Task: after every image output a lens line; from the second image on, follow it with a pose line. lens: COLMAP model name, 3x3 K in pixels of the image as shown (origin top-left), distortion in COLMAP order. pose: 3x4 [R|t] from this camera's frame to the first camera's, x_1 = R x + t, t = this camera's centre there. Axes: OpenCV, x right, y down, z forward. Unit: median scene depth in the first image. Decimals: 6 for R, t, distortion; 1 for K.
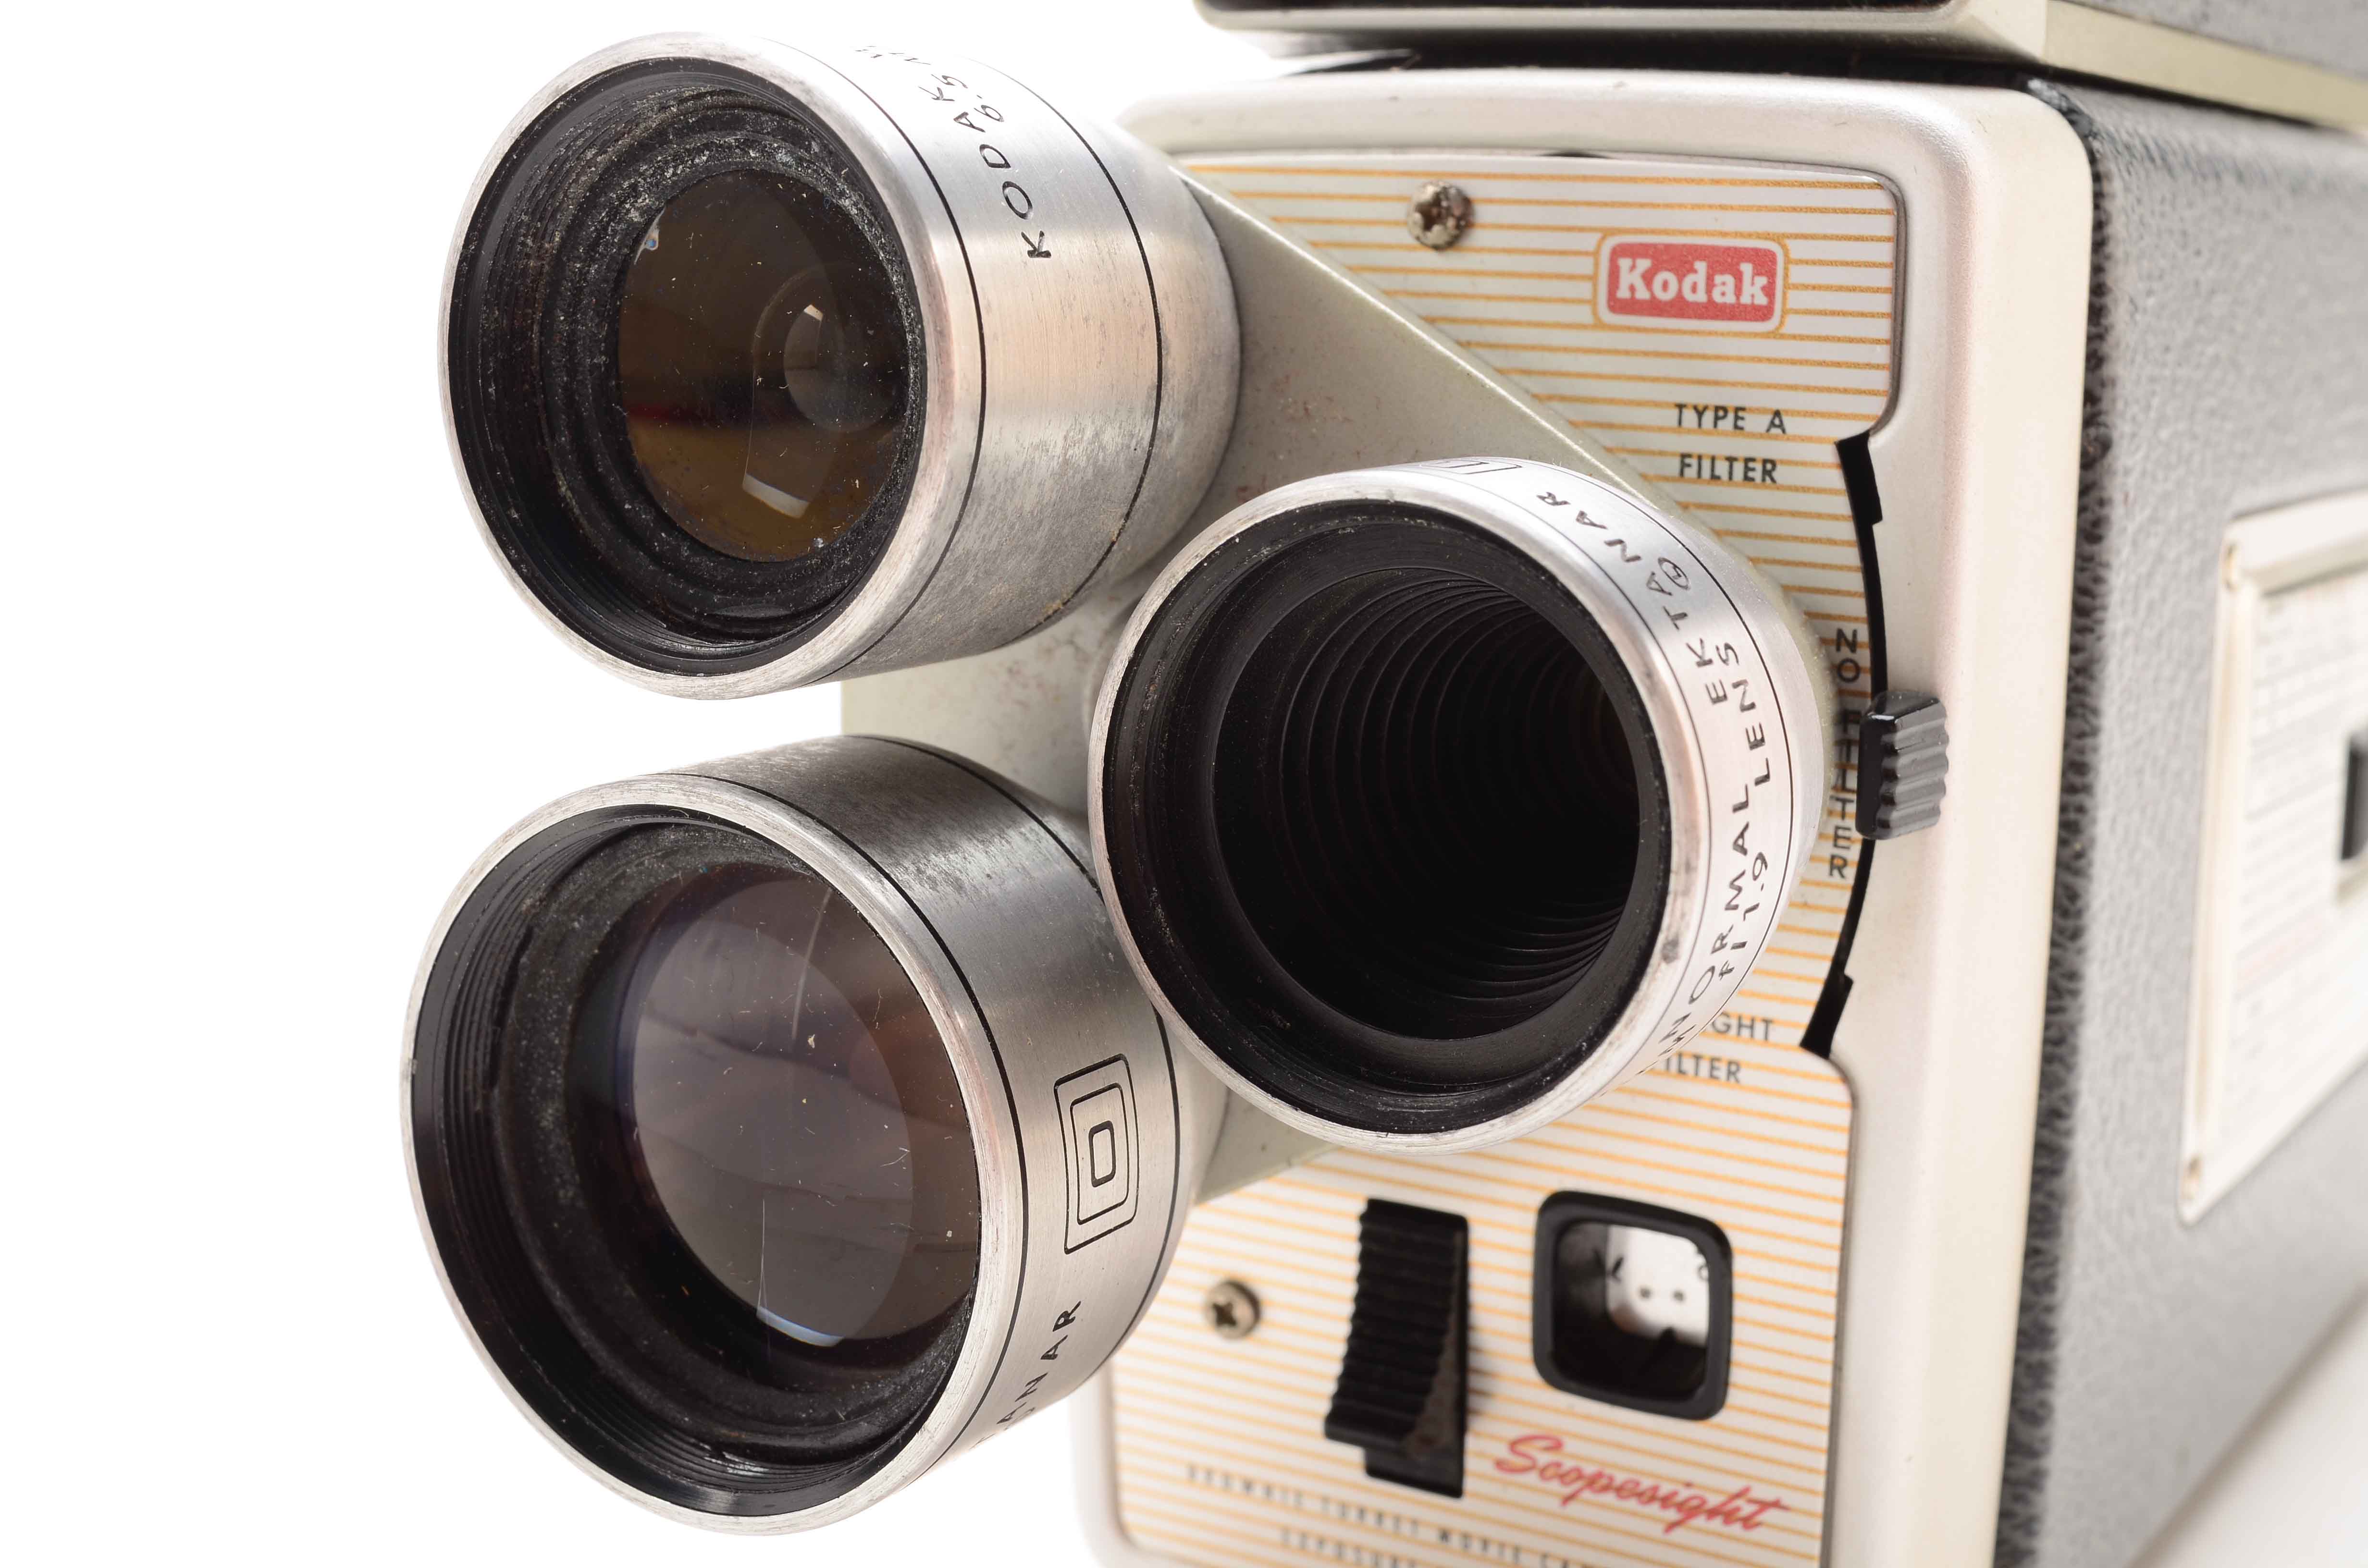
lens RADIAL K [[3480.5, 0, 1184.1], [0, 3480.5, 783.4], [0, 0, 1]] dist [-0.054251, 0.000000]
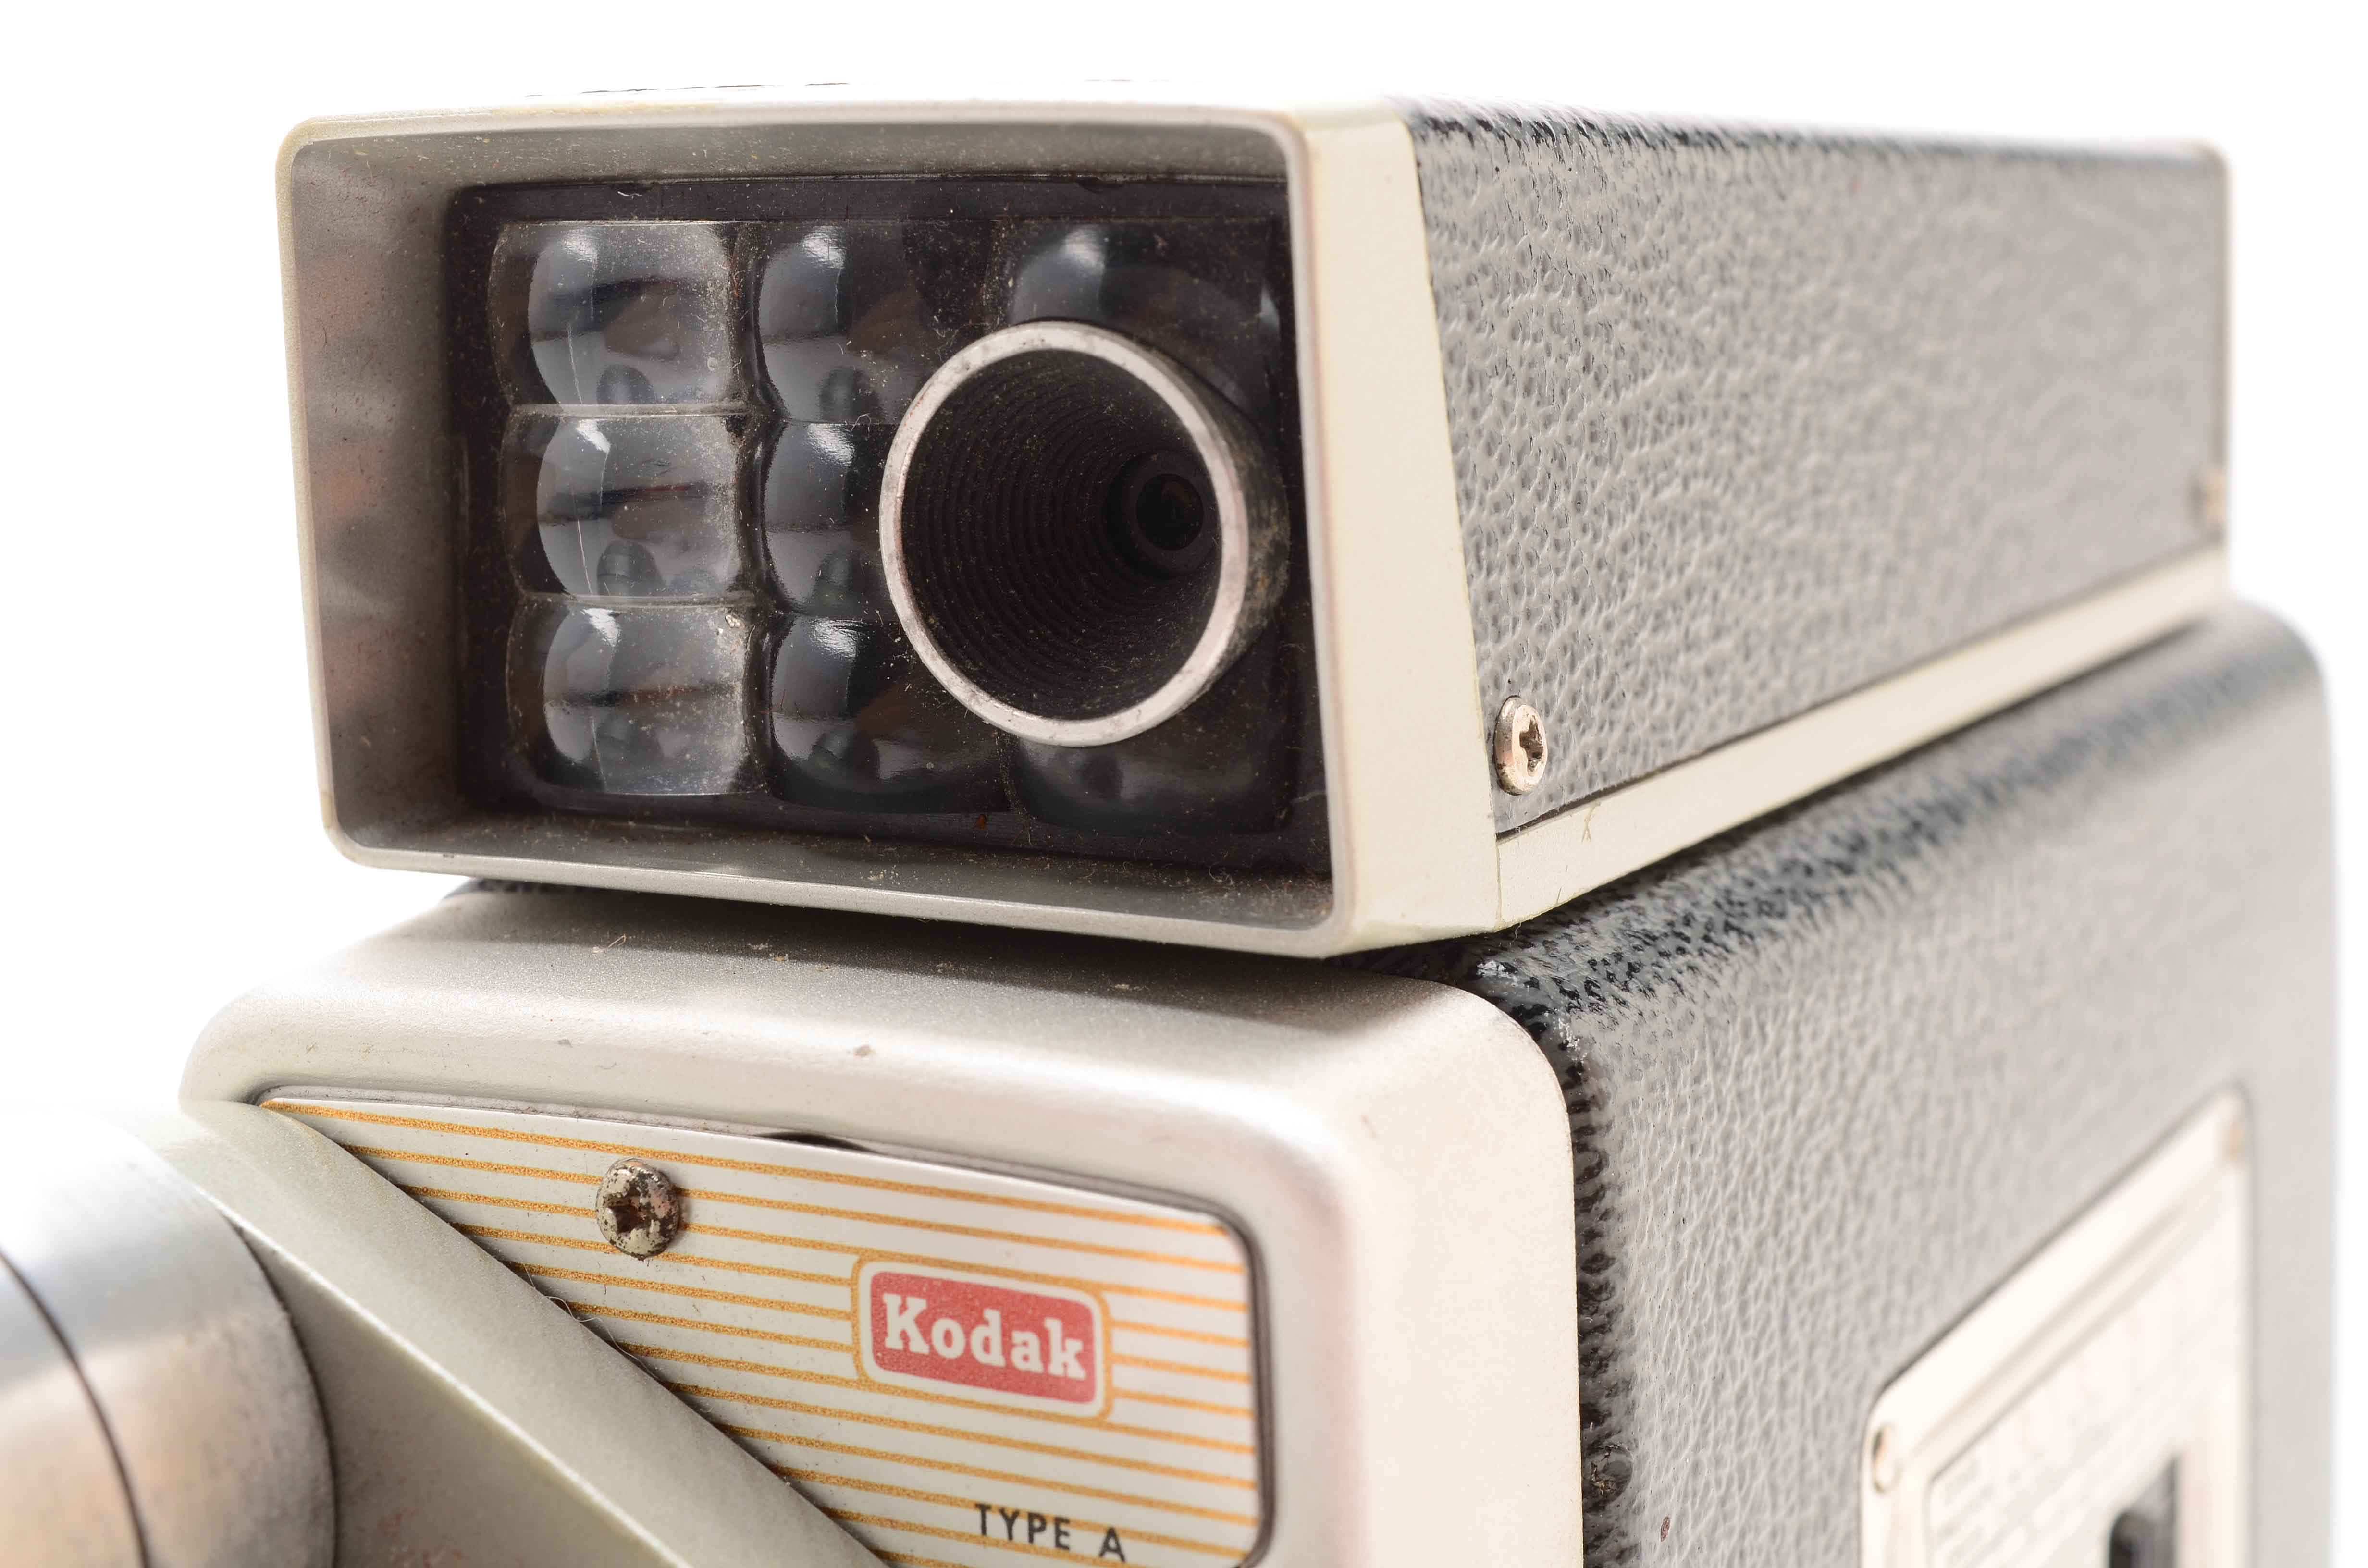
lens RADIAL K [[4189.1, 0, 1183.6], [0, 4189.1, 784.3], [0, 0, 1]] dist [0.134657, 0.000000]
pose [[0.997375, -0.060771, 0.039381, 0.158844], [0.060811, 0.998149, 0.000184, -0.250120], [-0.039319, 0.002211, 0.999224, 0.164178]]
